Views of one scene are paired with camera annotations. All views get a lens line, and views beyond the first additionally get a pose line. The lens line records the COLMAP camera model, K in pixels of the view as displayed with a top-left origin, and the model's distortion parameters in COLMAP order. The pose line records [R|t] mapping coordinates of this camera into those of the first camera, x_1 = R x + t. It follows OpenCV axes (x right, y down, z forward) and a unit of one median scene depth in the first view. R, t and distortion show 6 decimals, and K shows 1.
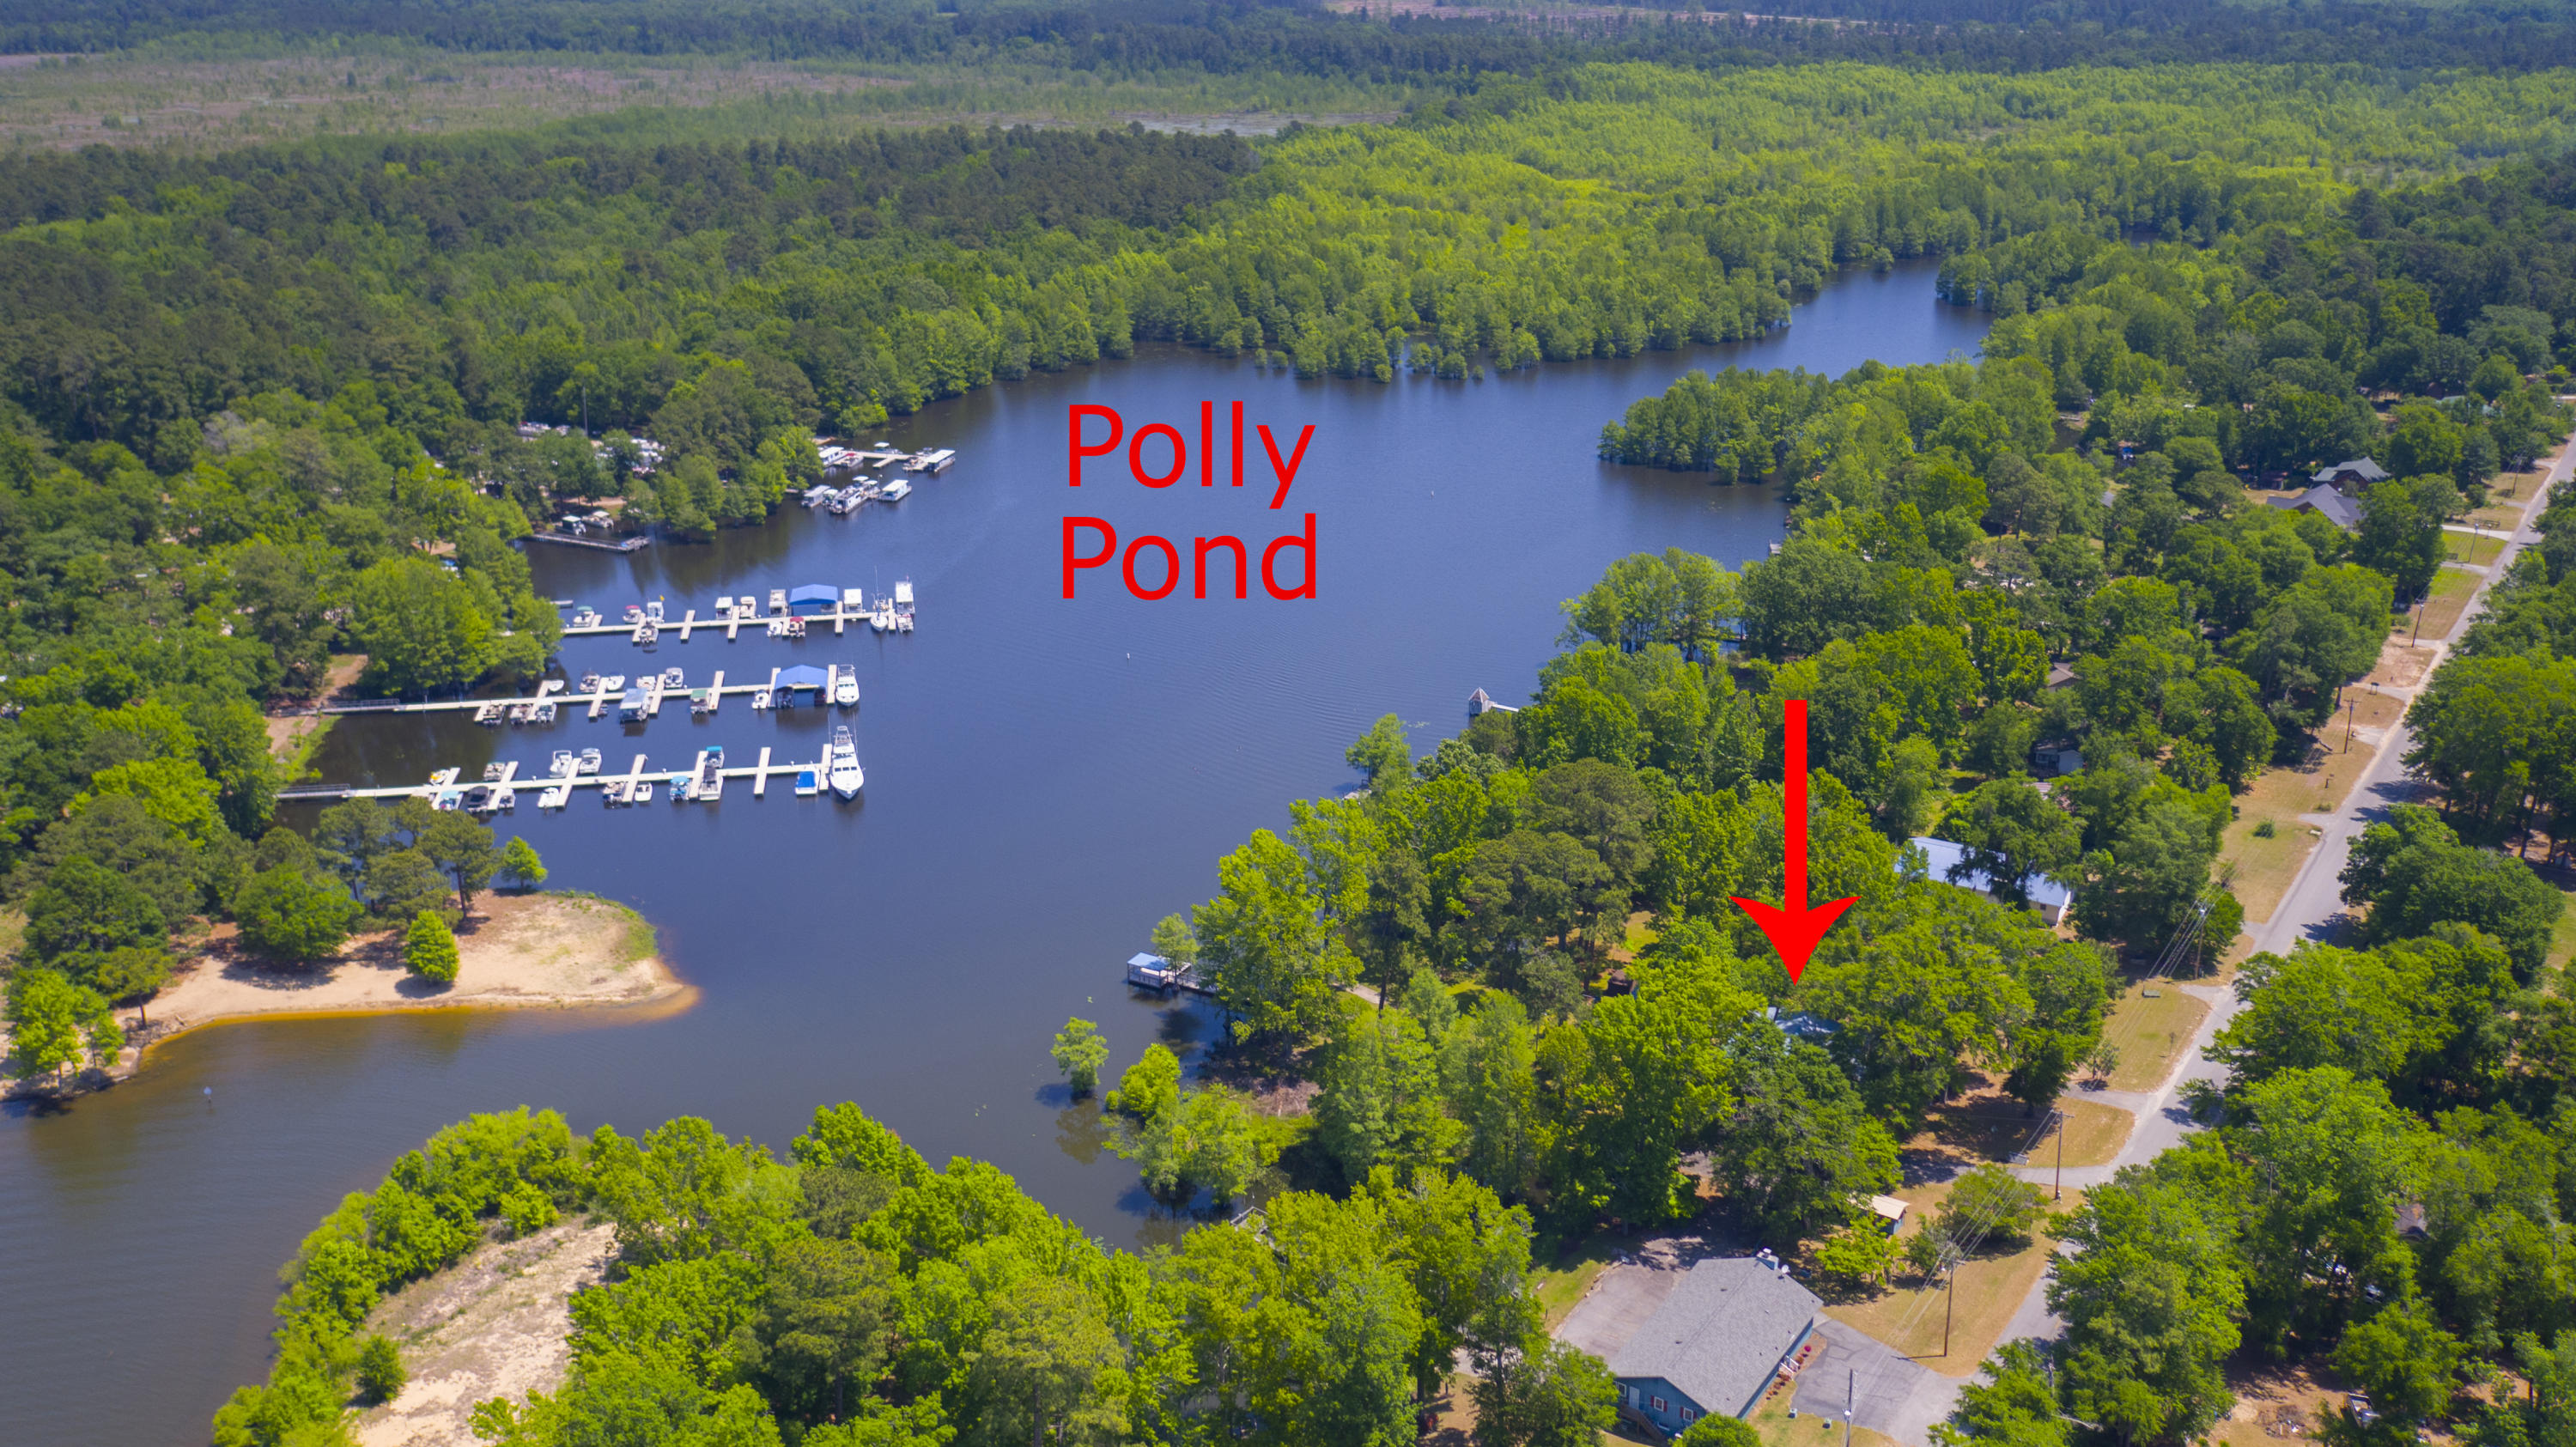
lens RADIAL K [[2292.5, 0, 1294.5], [0, 2292.5, 718.2], [0, 0, 1]] dist [0.037325, -0.007255]
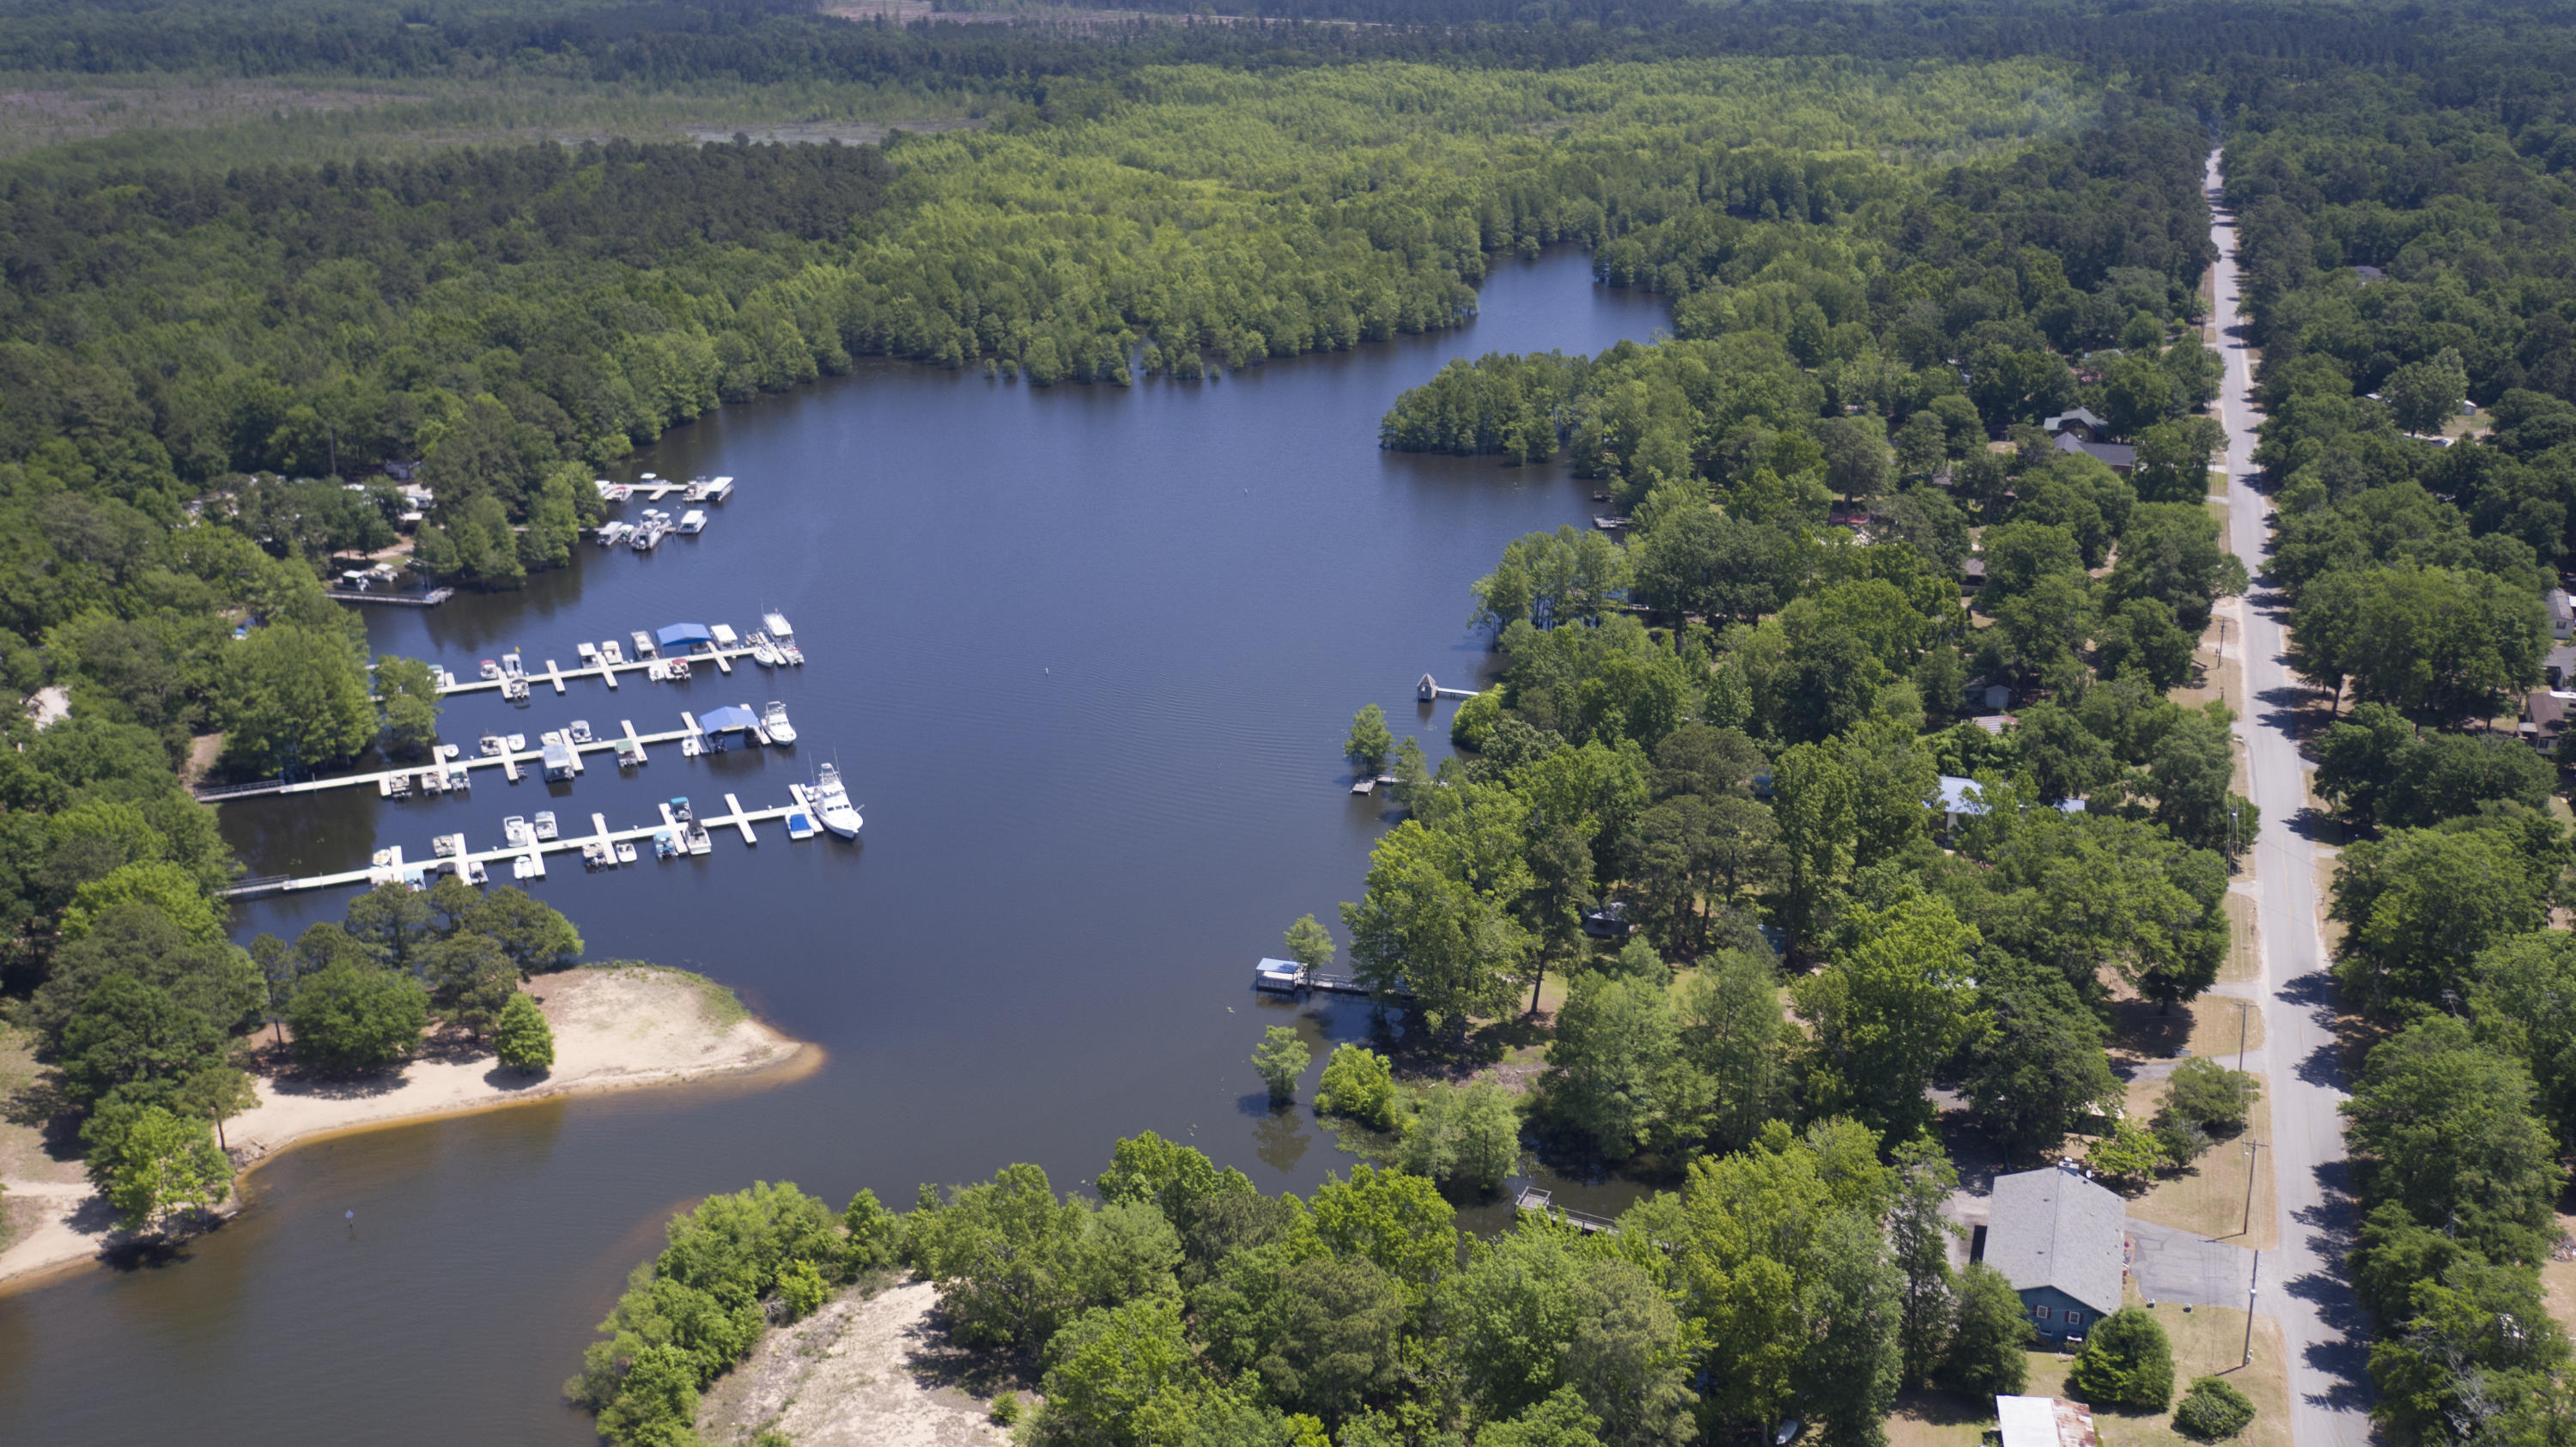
lens RADIAL K [[2292.5, 0, 1294.5], [0, 2292.5, 730.7], [0, 0, 1]] dist [0.037325, -0.007255]
pose [[0.970240, -0.084605, 0.226882, -0.182883], [0.084094, 0.996386, 0.011935, -0.004301], [-0.227072, 0.007500, 0.973849, 0.021114]]
